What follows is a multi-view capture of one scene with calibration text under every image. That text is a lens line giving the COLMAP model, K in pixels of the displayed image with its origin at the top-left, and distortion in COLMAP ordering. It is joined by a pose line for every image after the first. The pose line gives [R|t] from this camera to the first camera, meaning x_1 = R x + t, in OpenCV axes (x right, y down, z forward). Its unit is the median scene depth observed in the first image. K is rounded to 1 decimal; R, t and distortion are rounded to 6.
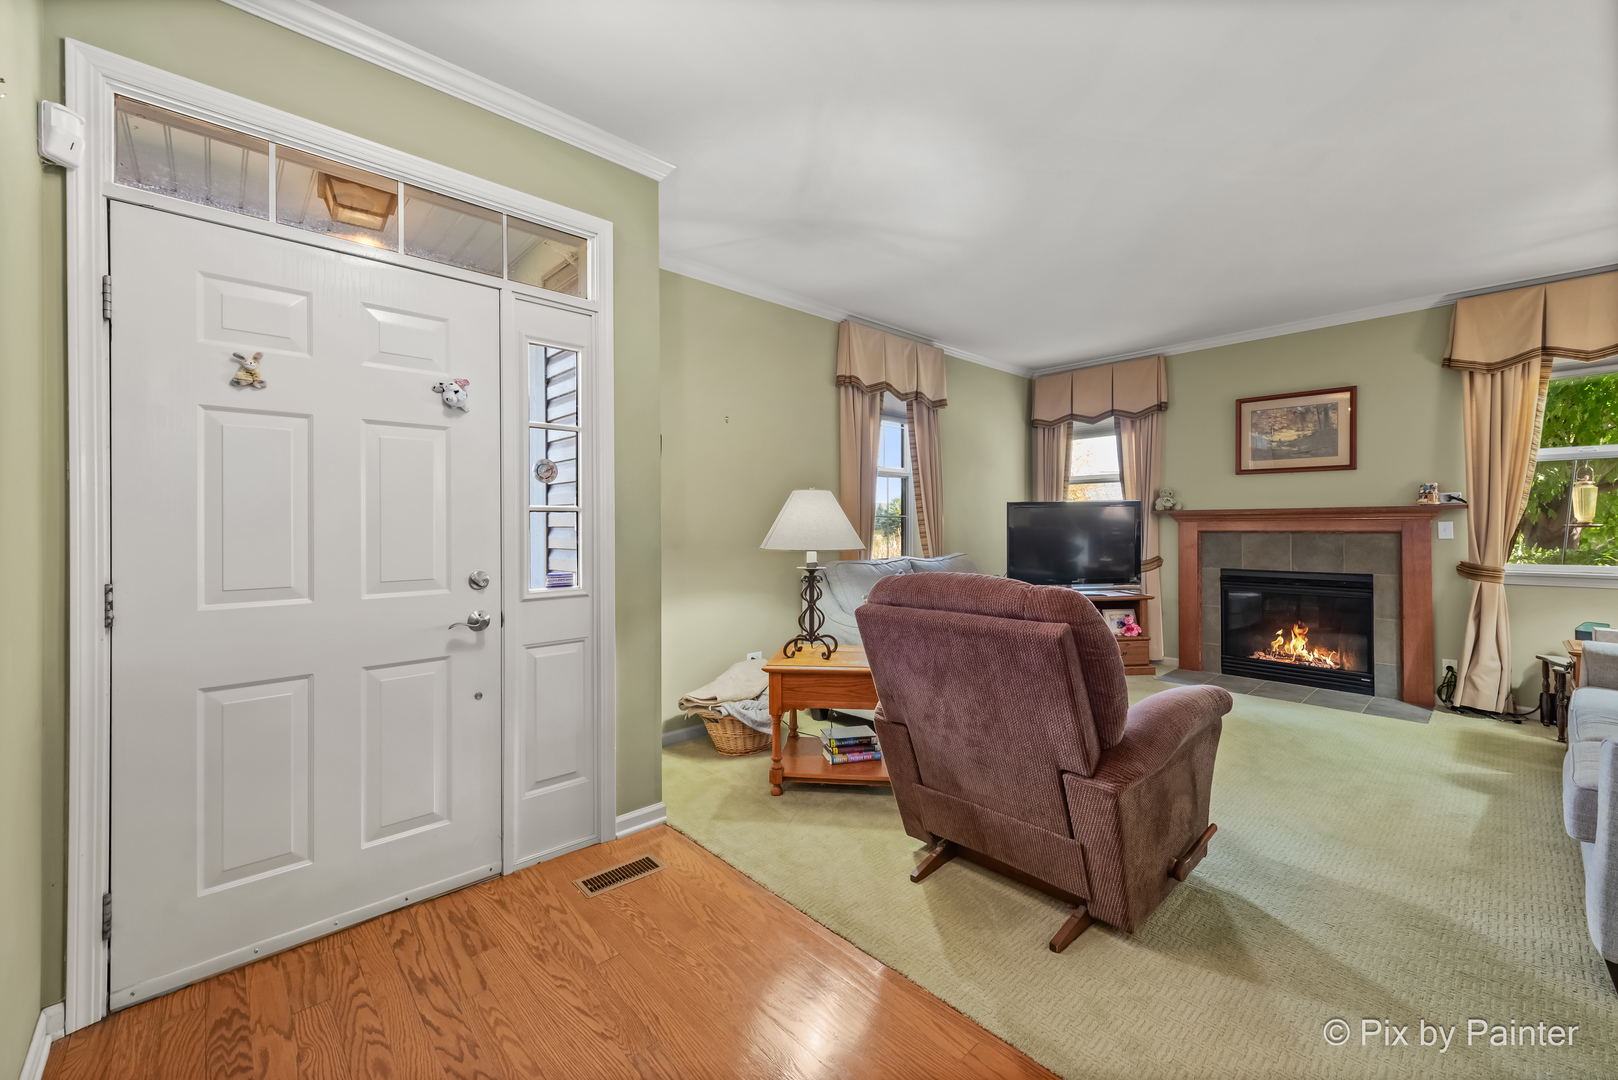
lens RADIAL K [[647.2, 0, 782.2], [0, 647.2, 532.7], [0, 0, 1]] dist [-0.001056, -0.000846]
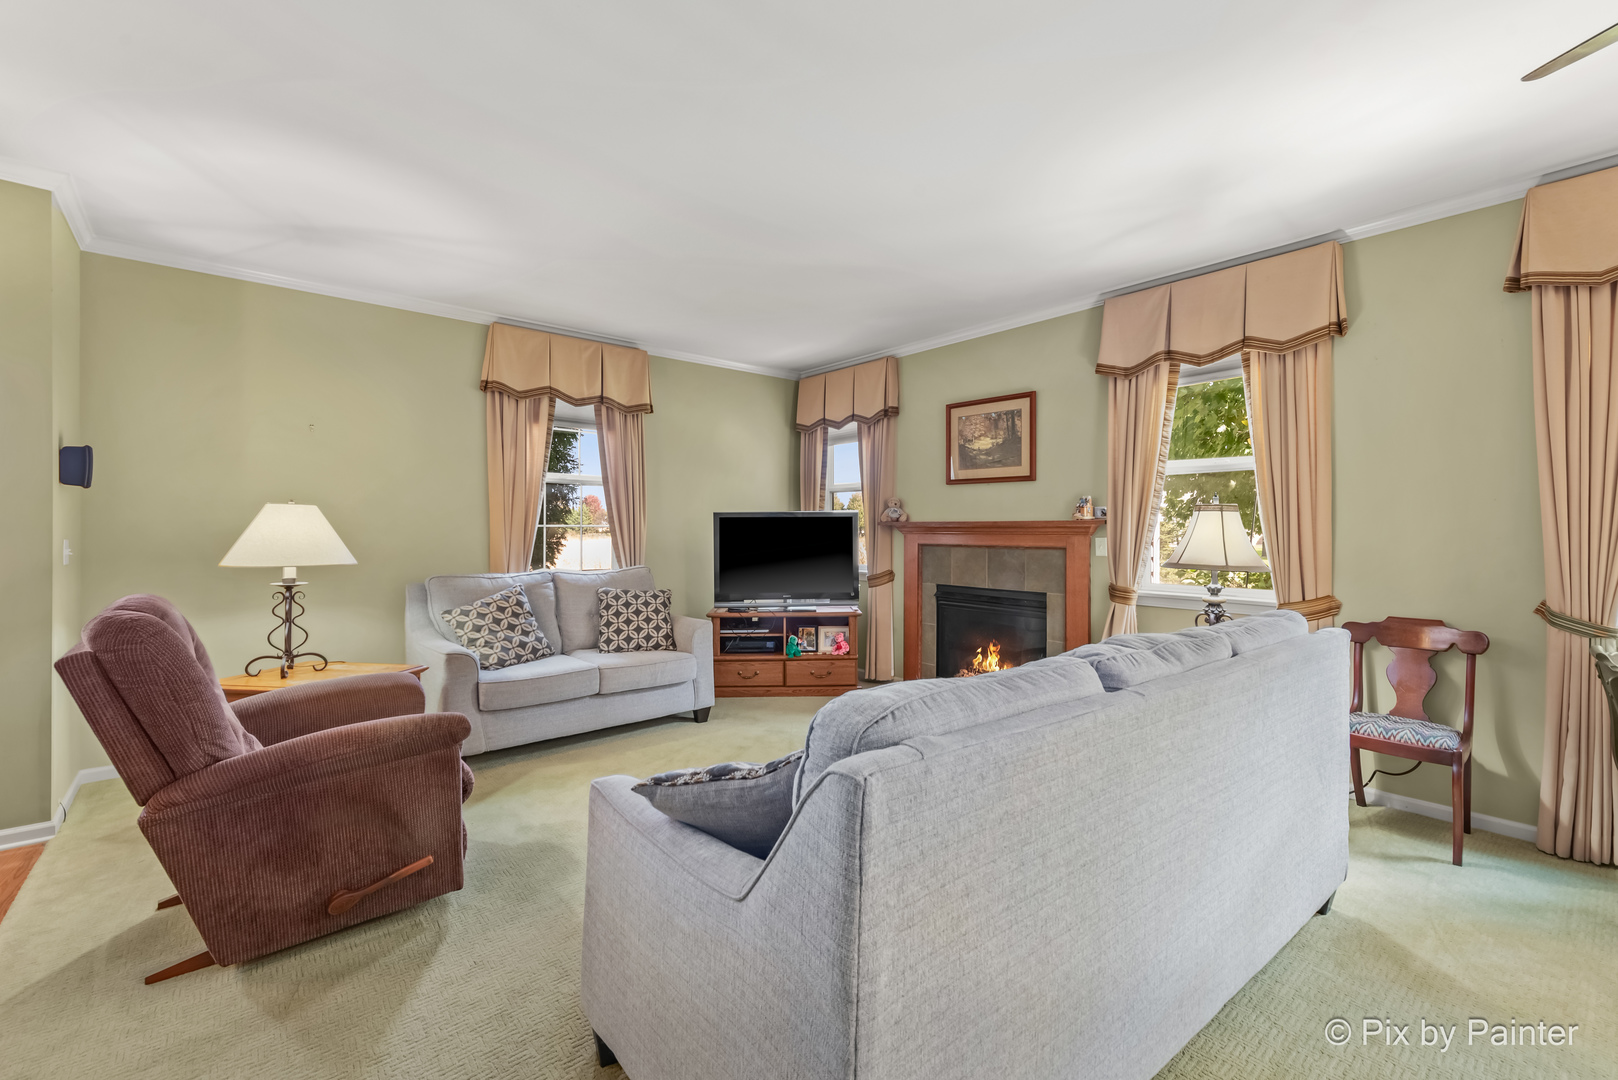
lens RADIAL K [[688.4, 0, 802.4], [0, 688.4, 537.5], [0, 0, 1]] dist [0.000741, 0.000027]
pose [[0.999510, 0.006414, -0.030631, 0.571082], [-0.006361, 0.999978, 0.001826, -0.014984], [0.030642, -0.001630, 0.999529, -0.005907]]
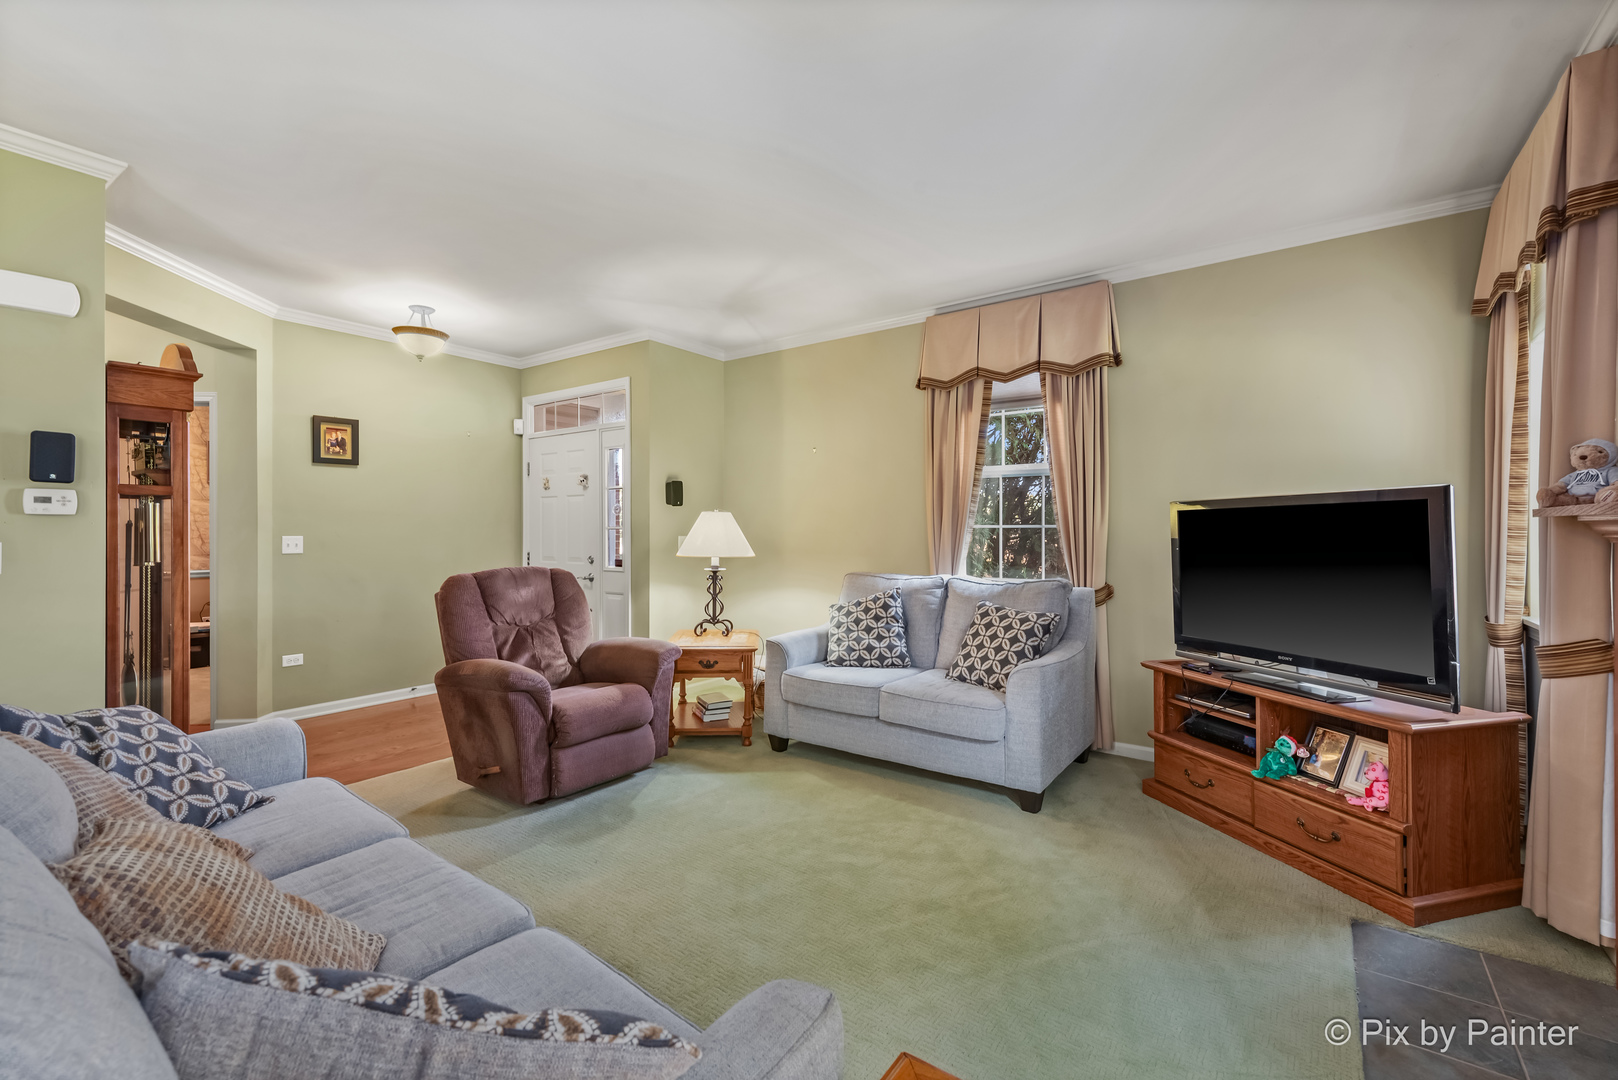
lens RADIAL K [[688.4, 0, 805.3], [0, 688.4, 533.2], [0, 0, 1]] dist [0.000741, 0.000027]
pose [[0.198638, 0.008627, -0.980035, 1.004107], [-0.009355, 0.999932, 0.006906, -0.022039], [0.980028, 0.007796, 0.198705, 0.612026]]
